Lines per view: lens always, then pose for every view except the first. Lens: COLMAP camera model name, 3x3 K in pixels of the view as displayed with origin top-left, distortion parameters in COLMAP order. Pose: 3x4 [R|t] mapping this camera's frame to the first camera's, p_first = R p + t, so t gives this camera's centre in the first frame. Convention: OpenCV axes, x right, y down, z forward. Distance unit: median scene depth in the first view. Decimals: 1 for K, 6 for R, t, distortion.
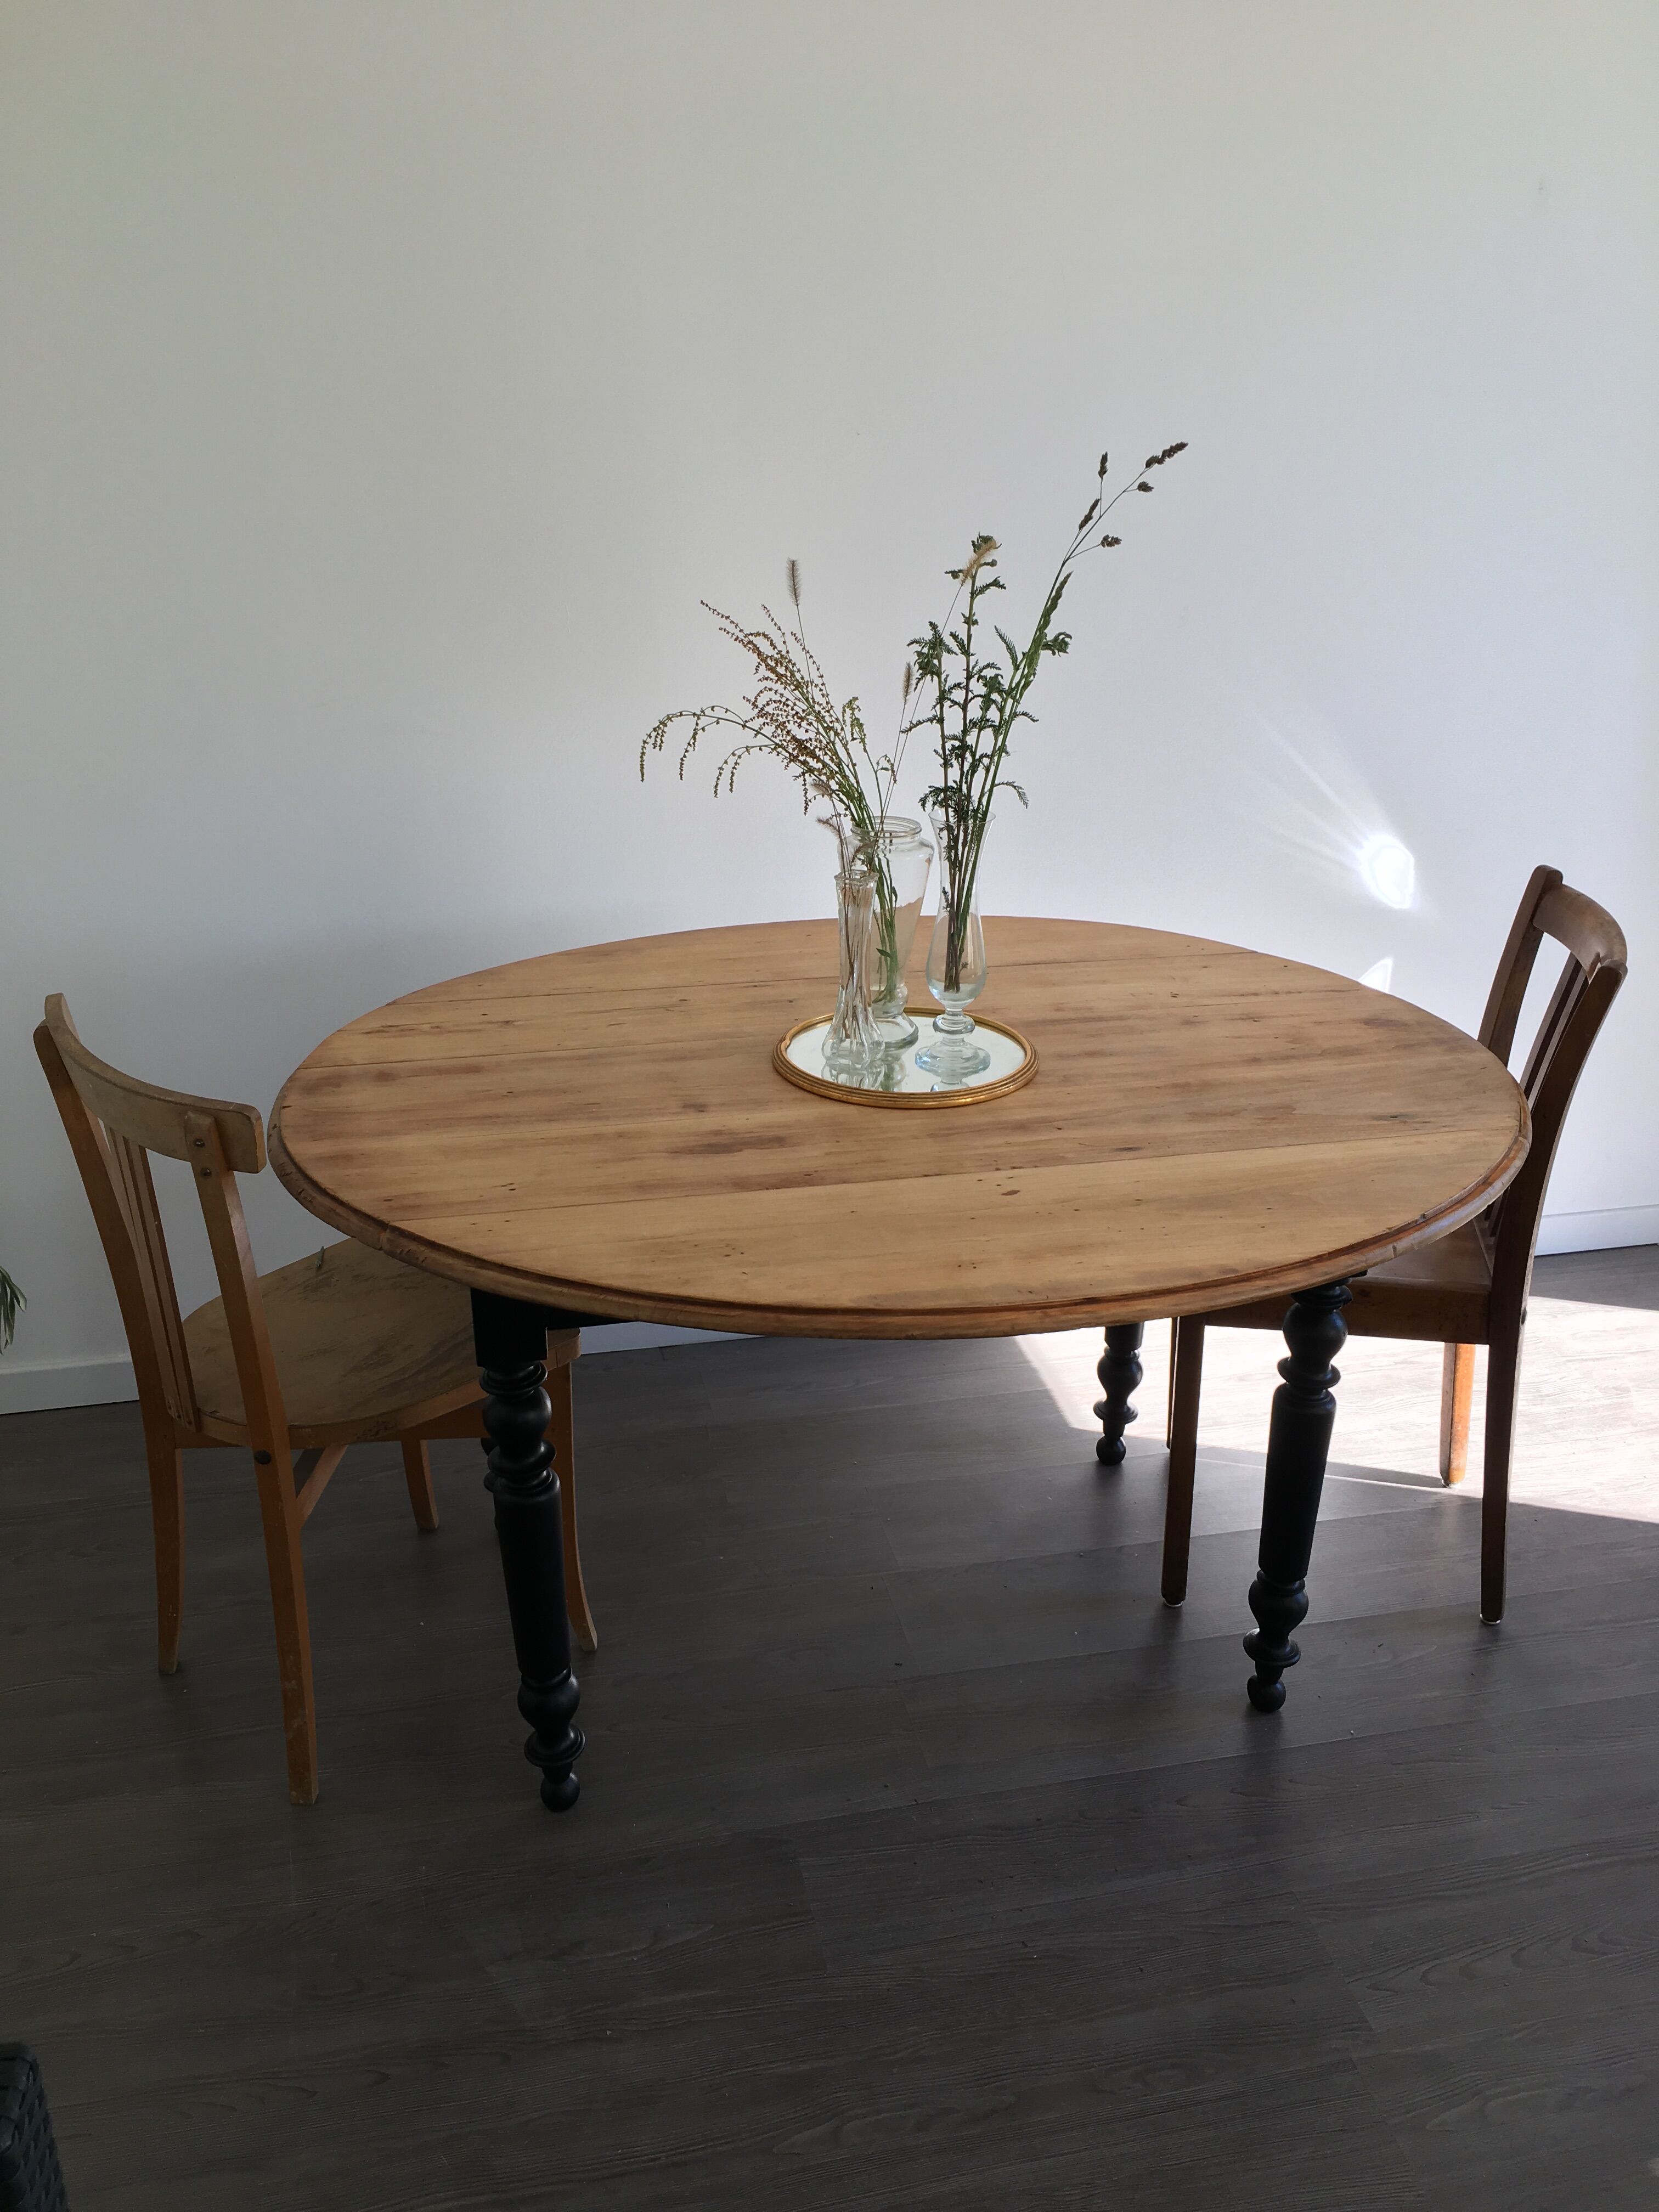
lens RADIAL K [[1890.5, 0, 828.9], [0, 1890.5, 1103.5], [0, 0, 1]] dist [0.027075, -0.063843]
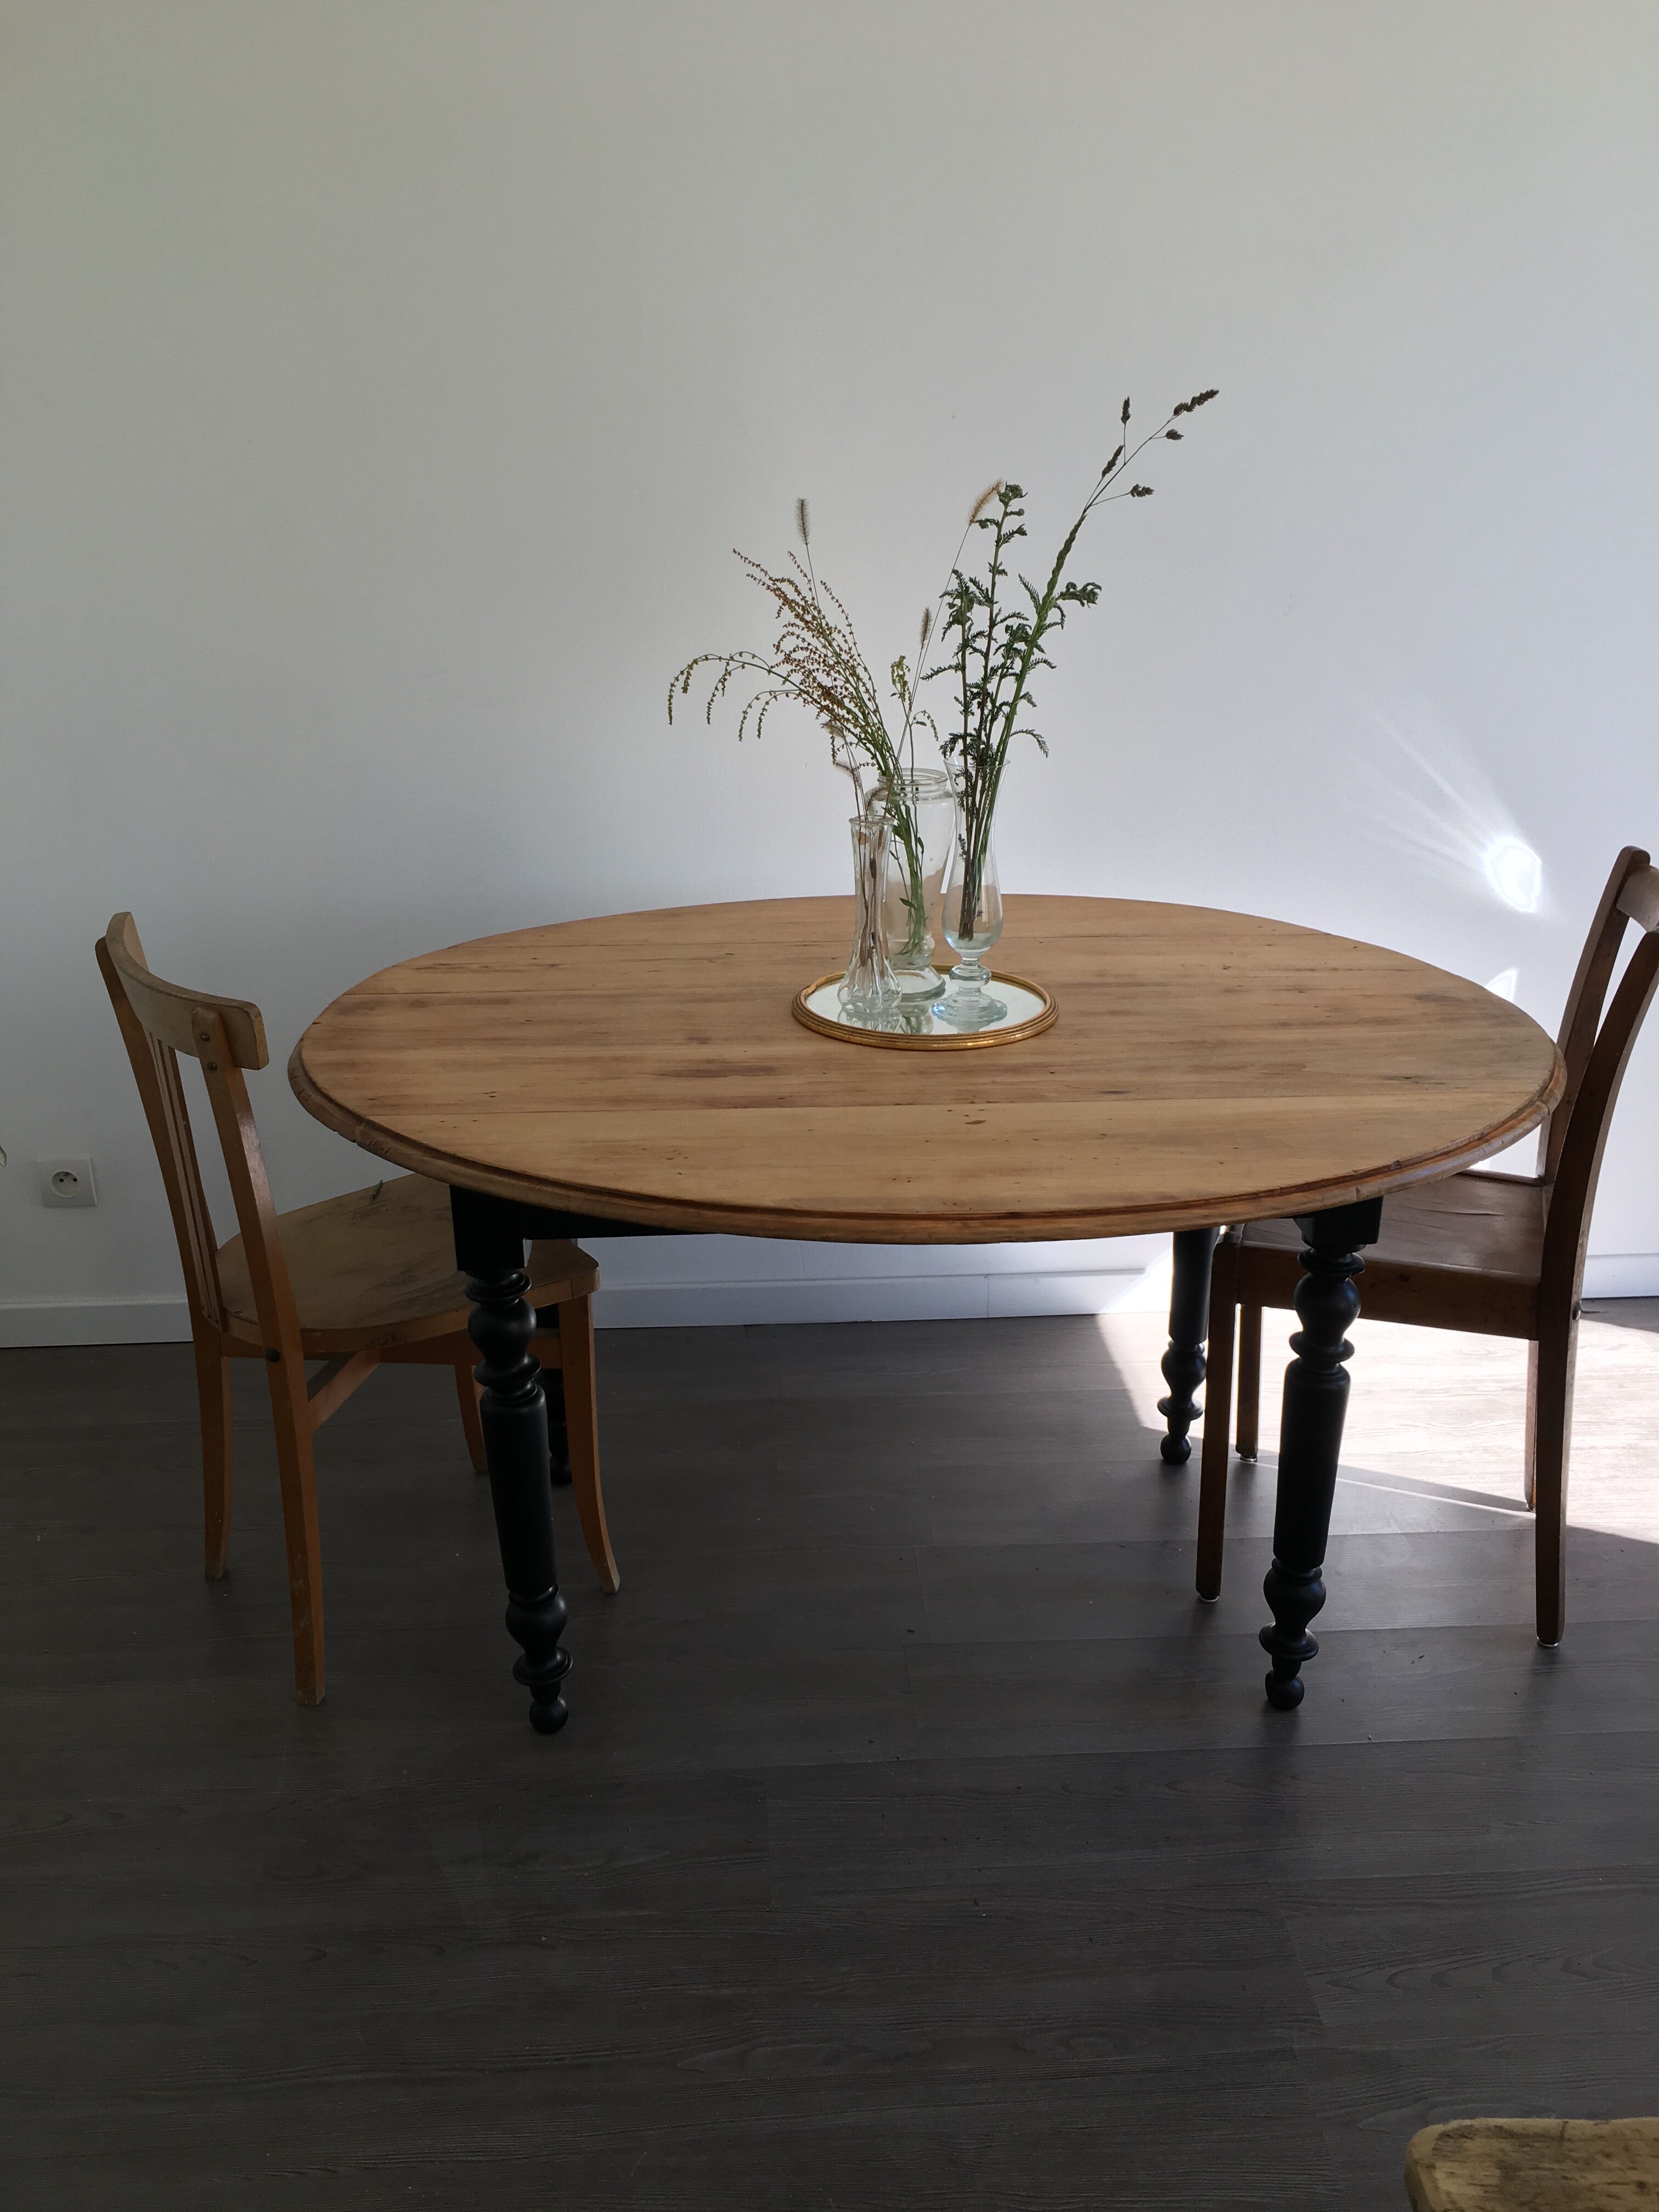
lens RADIAL K [[1890.5, 0, 831.4], [0, 1890.5, 1108.3], [0, 0, 1]] dist [0.027075, -0.063843]
pose [[0.988142, 0.044095, -0.147073, 0.149377], [-0.049794, 0.998136, -0.035297, 0.070466], [0.145243, 0.042202, 0.988496, 0.006028]]
